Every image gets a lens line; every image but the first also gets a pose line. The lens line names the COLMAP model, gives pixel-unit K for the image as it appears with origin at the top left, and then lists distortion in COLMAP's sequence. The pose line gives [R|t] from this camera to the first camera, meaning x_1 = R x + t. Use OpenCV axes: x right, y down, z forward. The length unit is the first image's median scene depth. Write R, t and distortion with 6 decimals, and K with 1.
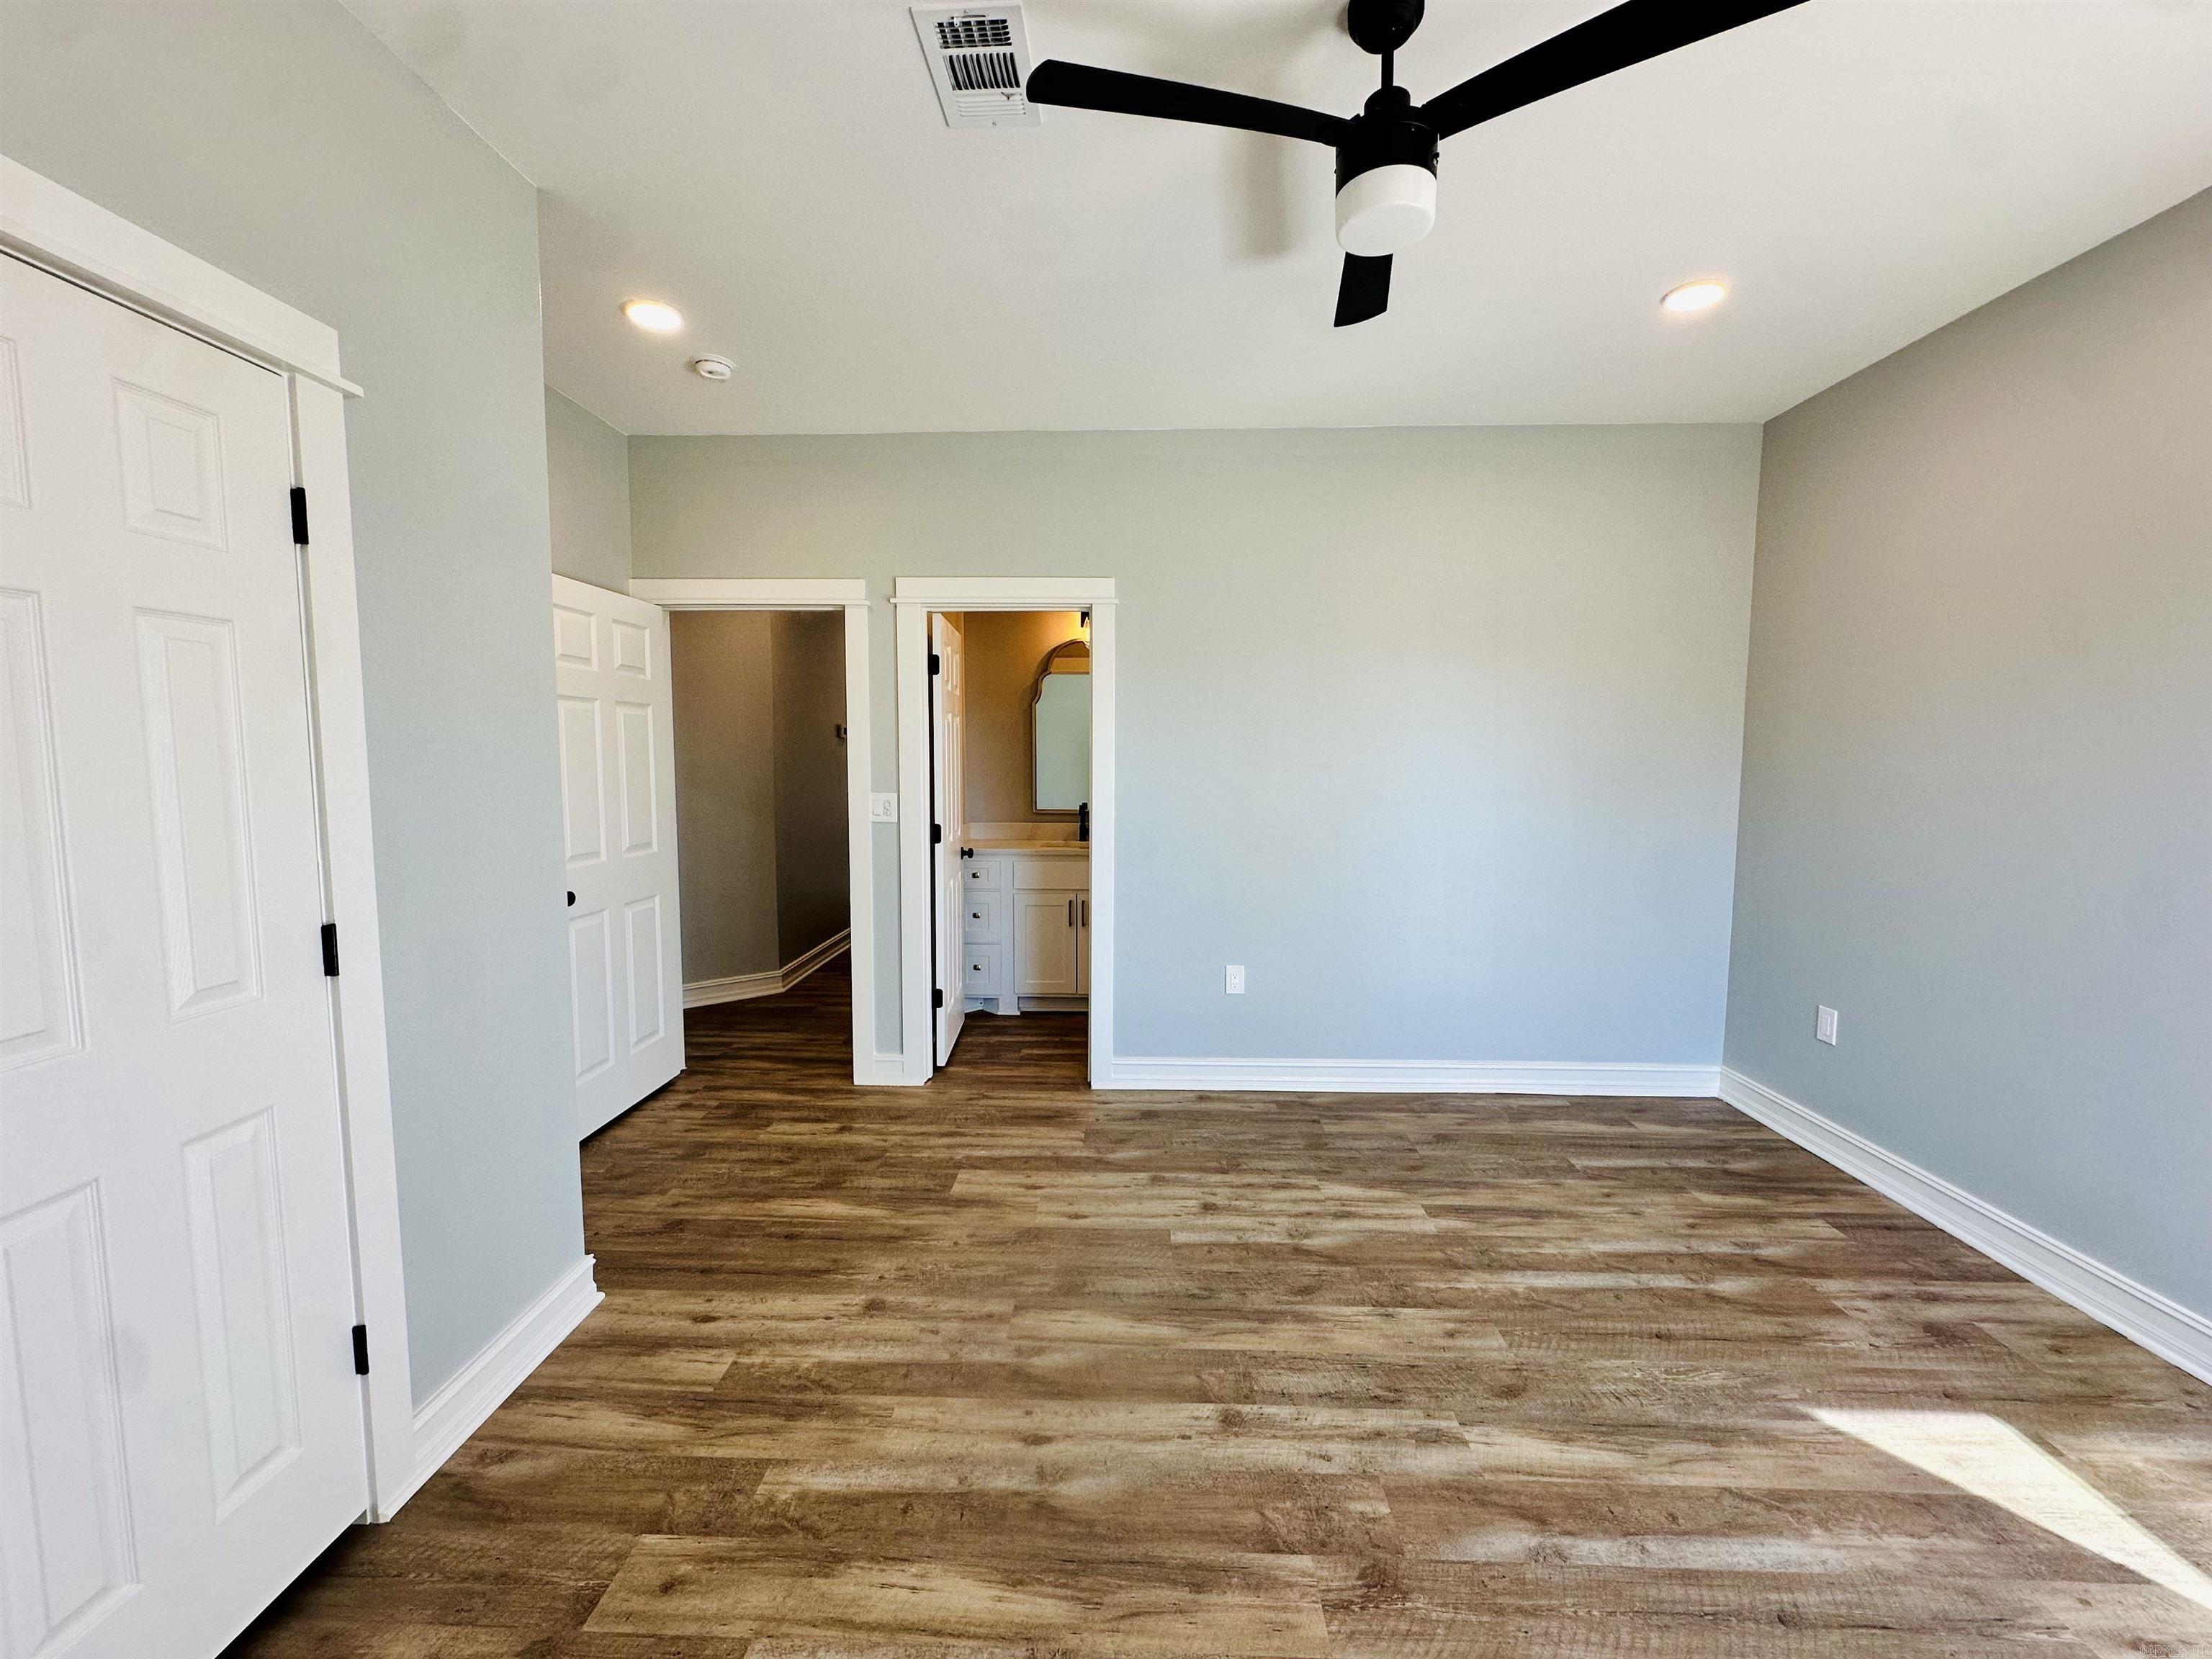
lens RADIAL K [[868.9, 0, 1086.0], [0, 868.9, 832.6], [0, 0, 1]] dist [-0.003221, 0.000437]
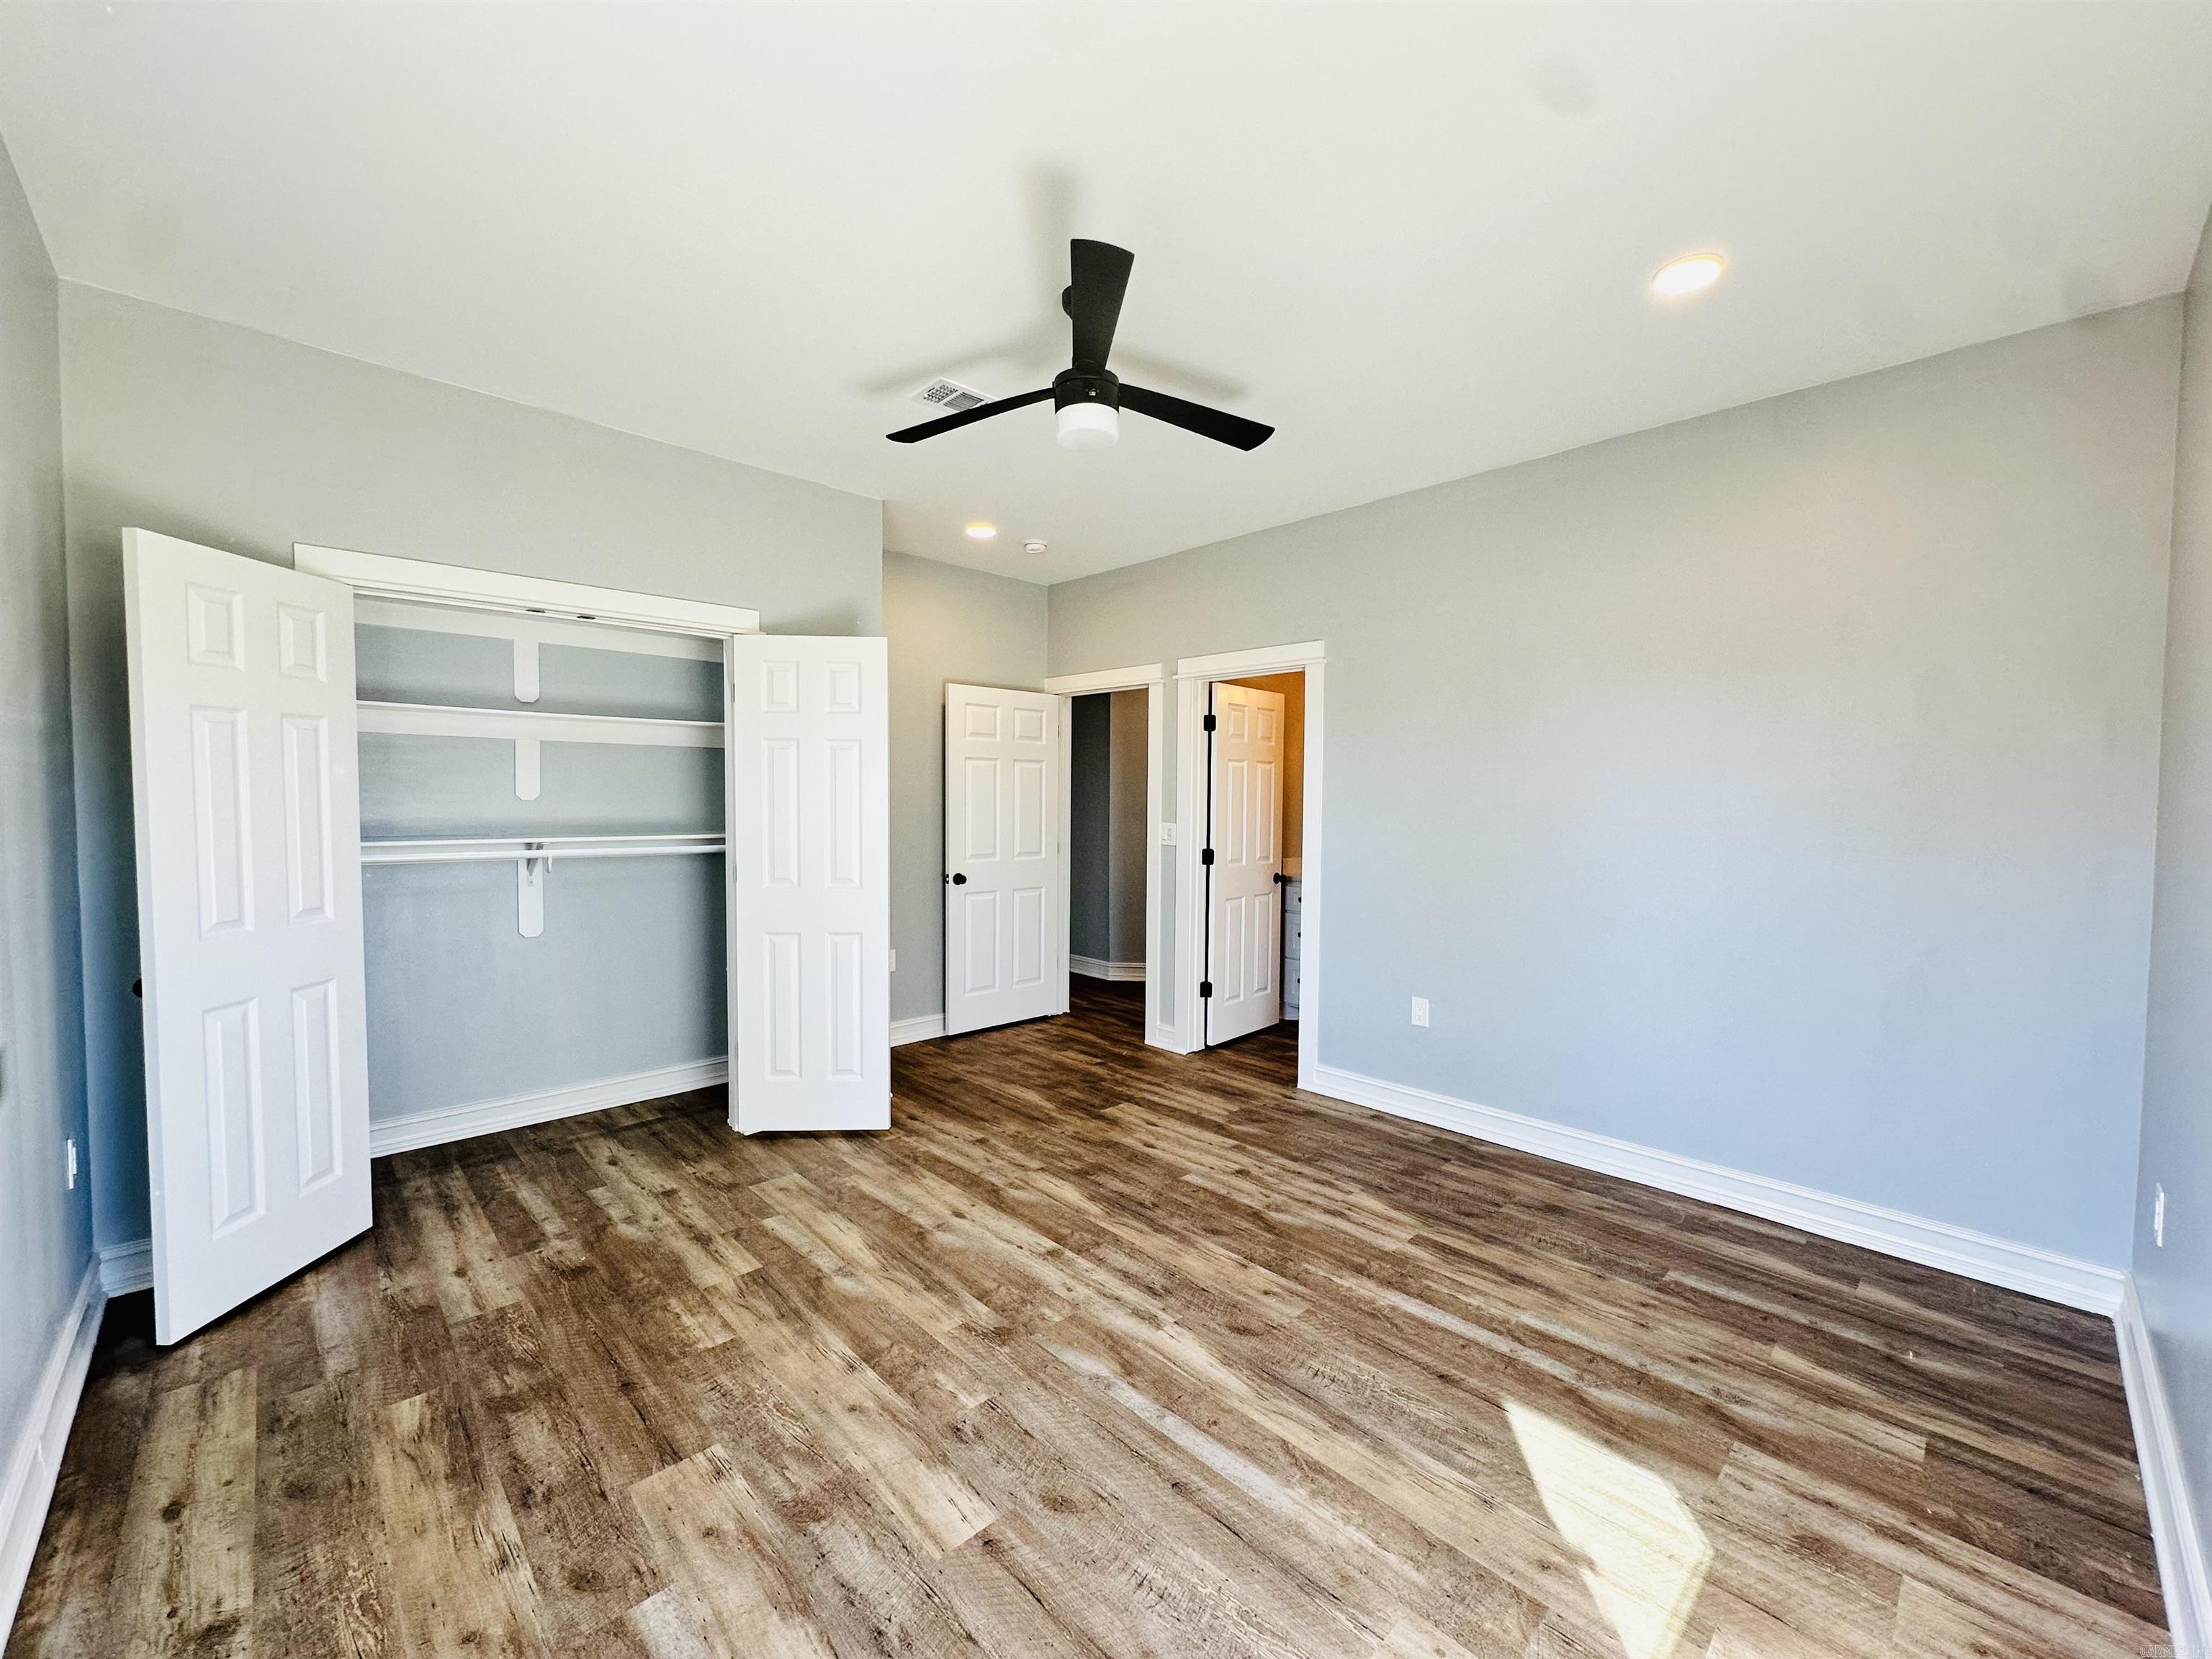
lens RADIAL K [[868.9, 0, 1119.9], [0, 868.9, 836.4], [0, 0, 1]] dist [-0.003221, 0.000437]
pose [[0.727583, 0.033902, -0.685181, 0.968559], [-0.068044, 0.997419, -0.022903, 0.015173], [0.682637, 0.063286, 0.728013, -0.006337]]
